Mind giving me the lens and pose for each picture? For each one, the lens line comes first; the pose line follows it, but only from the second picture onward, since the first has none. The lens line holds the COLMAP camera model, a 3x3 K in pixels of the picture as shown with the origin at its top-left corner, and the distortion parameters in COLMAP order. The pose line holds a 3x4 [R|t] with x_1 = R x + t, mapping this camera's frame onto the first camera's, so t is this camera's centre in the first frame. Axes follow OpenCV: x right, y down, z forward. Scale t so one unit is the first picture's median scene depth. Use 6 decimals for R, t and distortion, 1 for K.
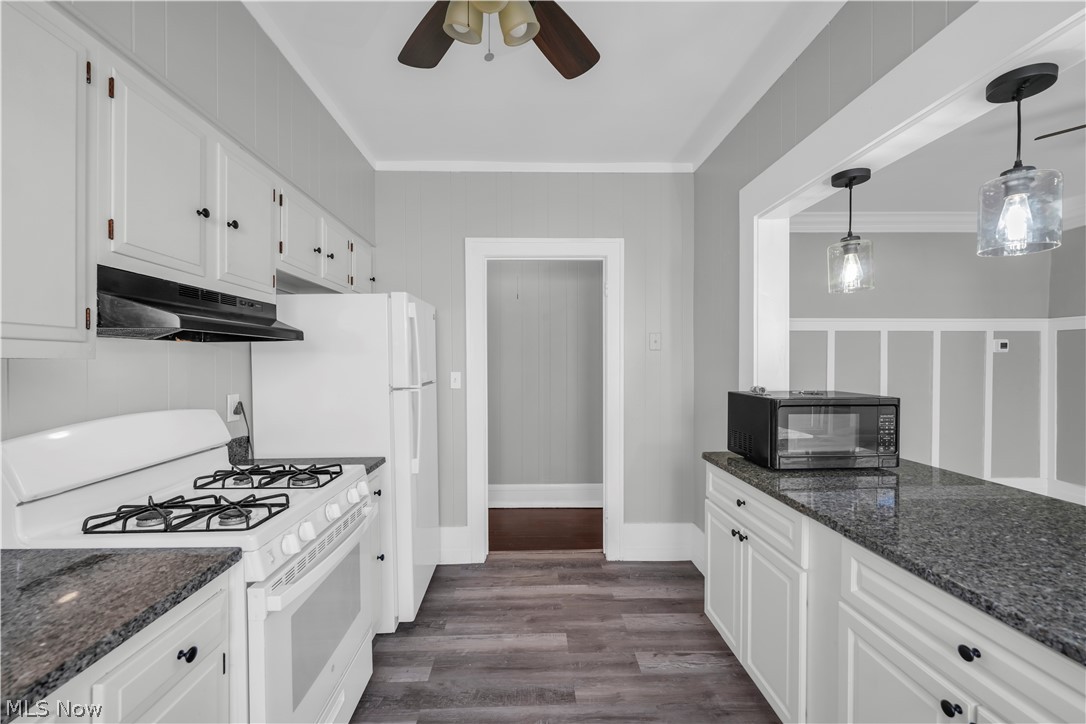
lens RADIAL K [[445.8, 0, 543.5], [0, 445.8, 365.6], [0, 0, 1]] dist [-0.000308, 0.000051]
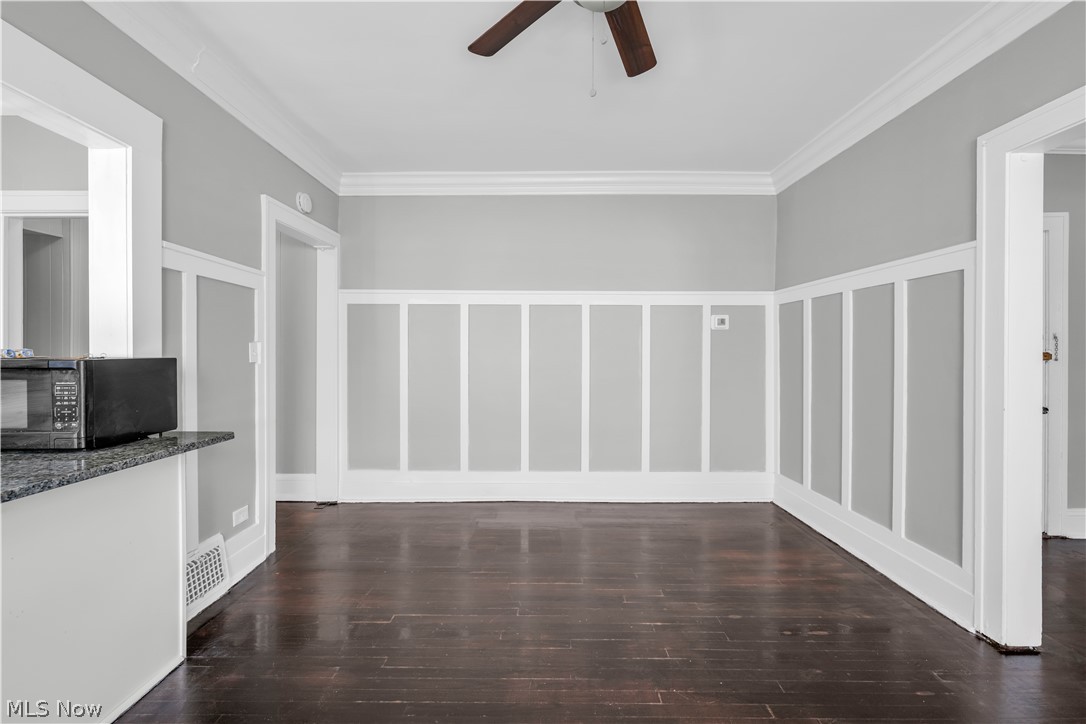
lens RADIAL K [[445.8, 0, 543.5], [0, 445.8, 355.5], [0, 0, 1]] dist [0.000989, 0.000090]
pose [[0.999557, 0.003729, -0.029531, 1.626950], [-0.003916, 0.999973, -0.006283, 0.066349], [0.029507, 0.006396, 0.999544, 0.245585]]
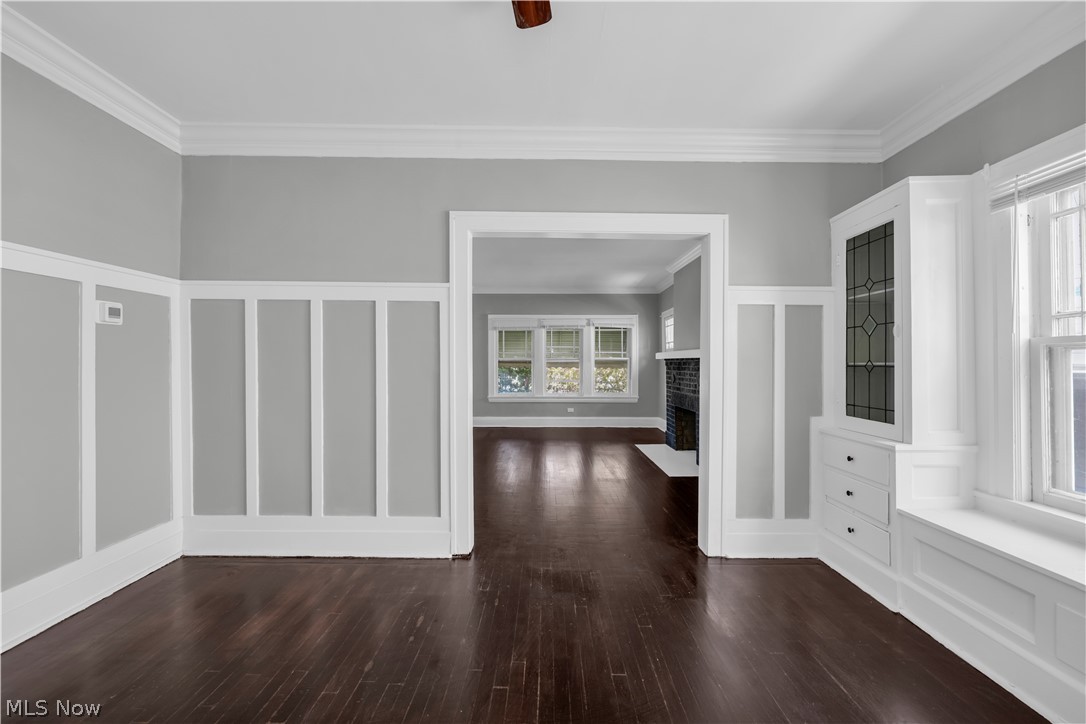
lens RADIAL K [[445.8, 0, 543.5], [0, 445.8, 365.6], [0, 0, 1]] dist [-0.000308, 0.000051]
pose [[0.030334, -0.004203, 0.999531, 1.101222], [0.008614, 0.999955, 0.003944, 0.058906], [-0.999503, 0.008490, 0.030369, 0.998172]]
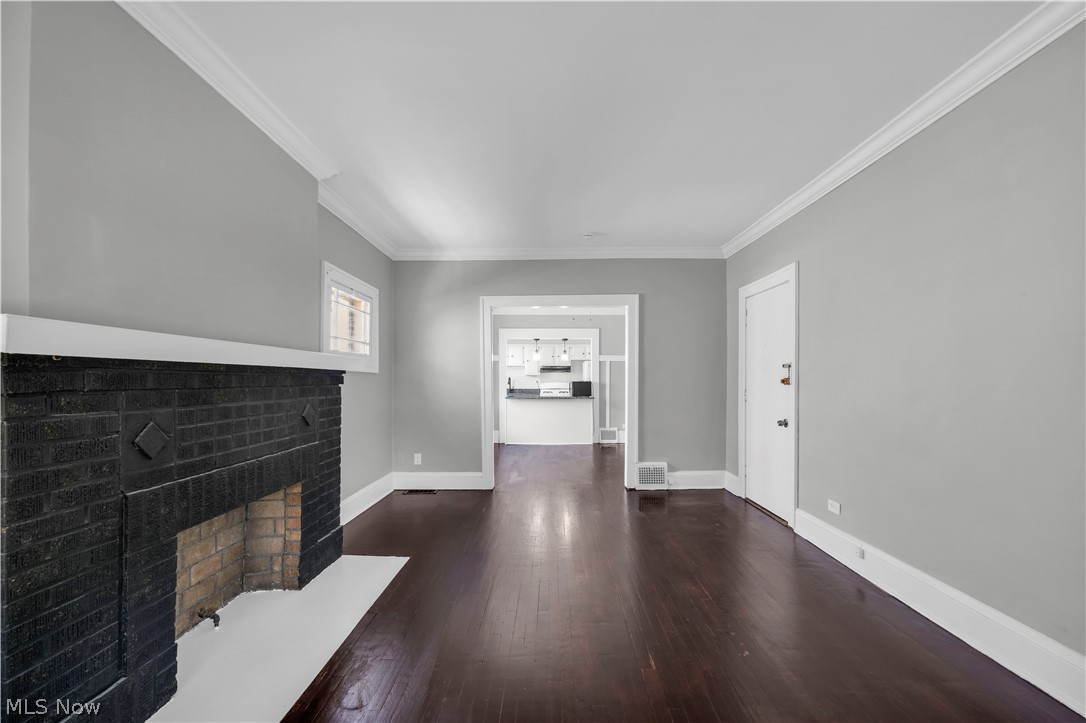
lens RADIAL K [[444.2, 0, 517.8], [0, 444.2, 376.7], [0, 0, 1]] dist [0.000642, 0.000136]
pose [[-0.092287, -0.006767, -0.995709, 5.764308], [-0.009472, 0.999938, -0.005918, 0.053322], [0.995687, 0.008886, -0.092345, 0.890287]]
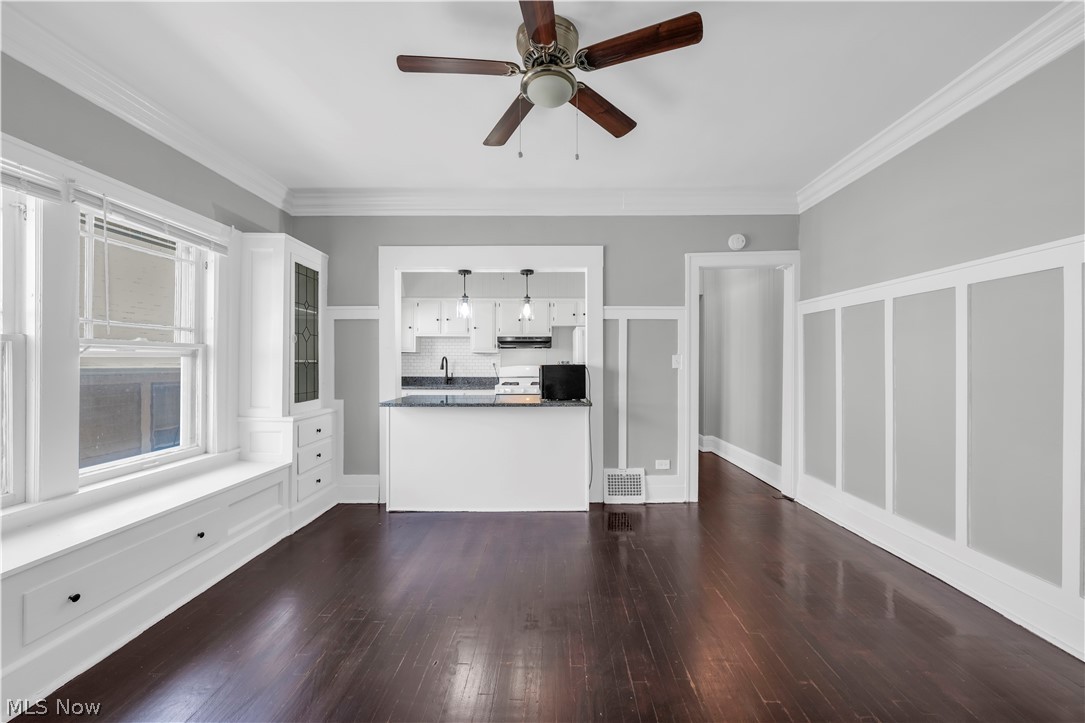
lens RADIAL K [[424.7, 0, 539.0], [0, 424.7, 360.8], [0, 0, 1]] dist [0.000197, 0.000006]
pose [[-0.046670, -0.000440, -0.998910, 2.806086], [-0.007874, 0.999969, -0.000072, 0.052254], [0.998879, 0.007862, -0.046672, 1.119927]]
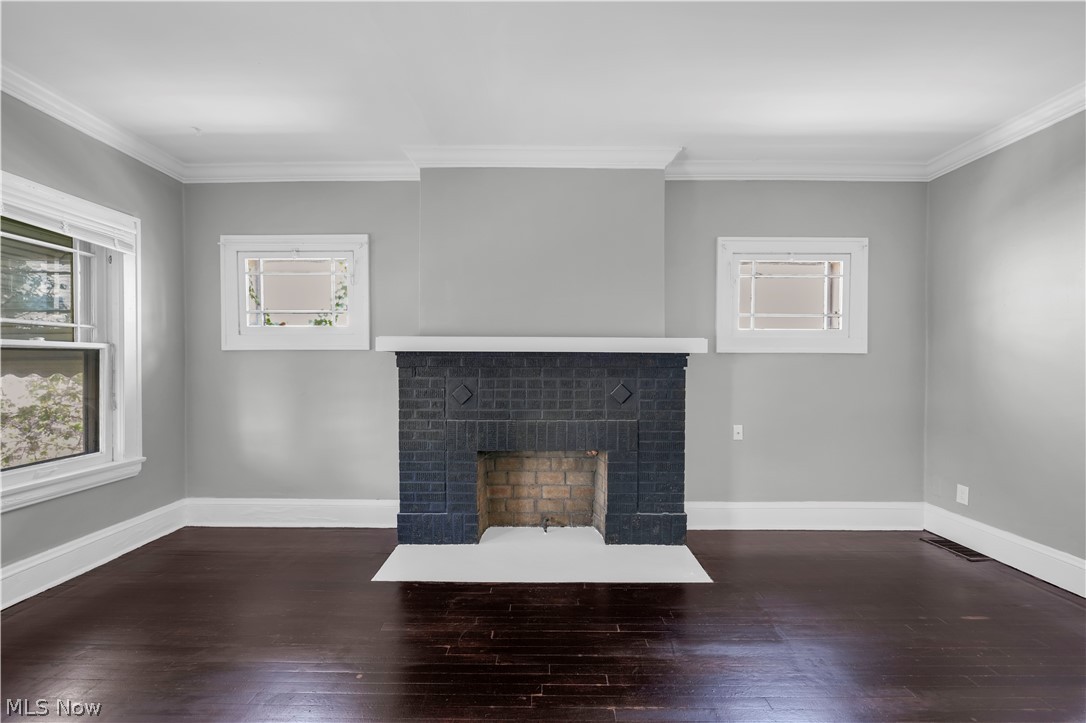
lens RADIAL K [[438.3, 0, 546.0], [0, 438.3, 363.3], [0, 0, 1]] dist [-0.000698, -0.000030]
pose [[-0.999837, -0.003421, 0.017736, 4.510132], [-0.003175, 0.999899, 0.013849, 0.044467], [-0.017782, 0.013790, -0.999747, 1.748355]]
